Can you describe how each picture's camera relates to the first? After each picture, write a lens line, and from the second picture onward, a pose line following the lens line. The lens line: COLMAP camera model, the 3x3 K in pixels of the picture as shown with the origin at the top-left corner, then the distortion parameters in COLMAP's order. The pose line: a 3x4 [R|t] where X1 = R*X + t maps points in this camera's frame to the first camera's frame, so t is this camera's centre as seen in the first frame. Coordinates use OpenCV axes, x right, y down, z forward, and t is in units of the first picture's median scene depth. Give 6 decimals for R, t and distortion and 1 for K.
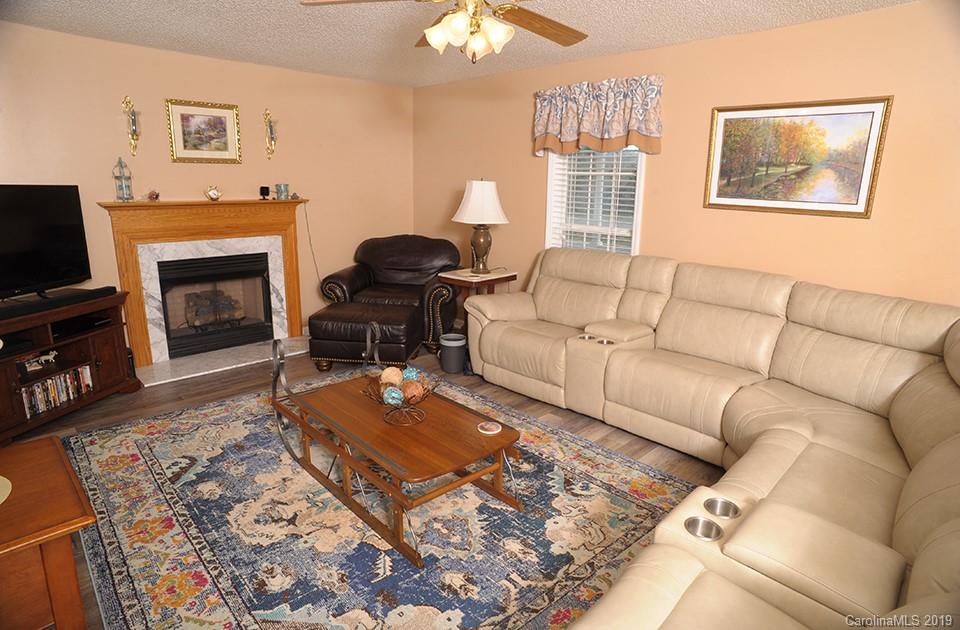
lens RADIAL K [[542.0, 0, 482.3], [0, 542.0, 313.6], [0, 0, 1]] dist [-0.099001, 0.066805]
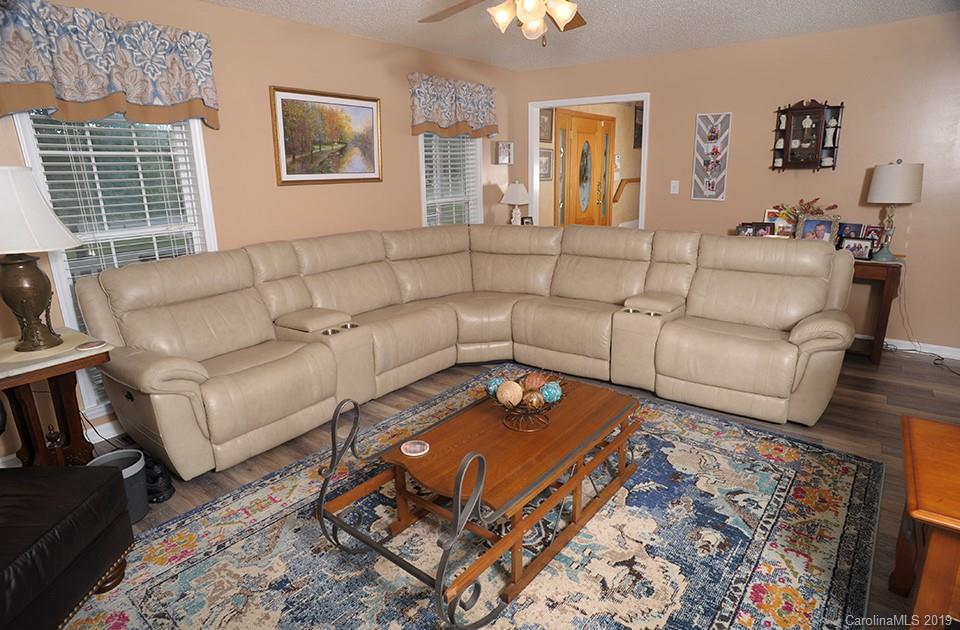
lens RADIAL K [[542.0, 0, 482.3], [0, 542.0, 313.6], [0, 0, 1]] dist [-0.099001, 0.066805]
pose [[-0.147371, -0.275752, 0.949864, -0.670270], [0.247525, 0.919509, 0.305344, -0.190361], [-0.957608, 0.280114, -0.067254, 0.771494]]
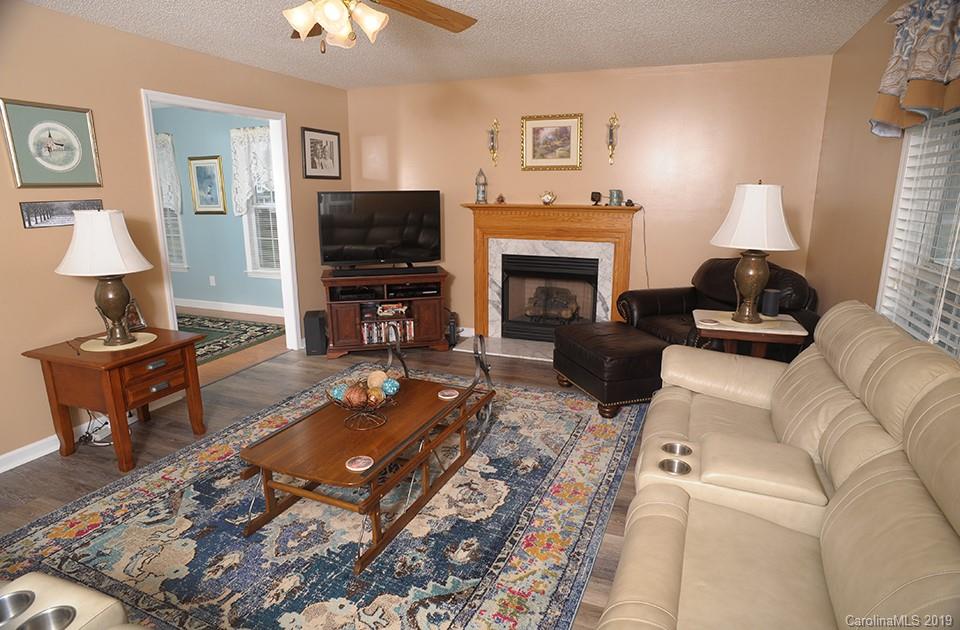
lens RADIAL K [[542.0, 0, 482.3], [0, 542.0, 313.6], [0, 0, 1]] dist [-0.099001, 0.066805]
pose [[0.409181, 0.189040, -0.892656, 0.565219], [-0.205977, 0.972188, 0.111465, -0.111828], [0.888901, 0.138257, 0.436739, 0.521808]]
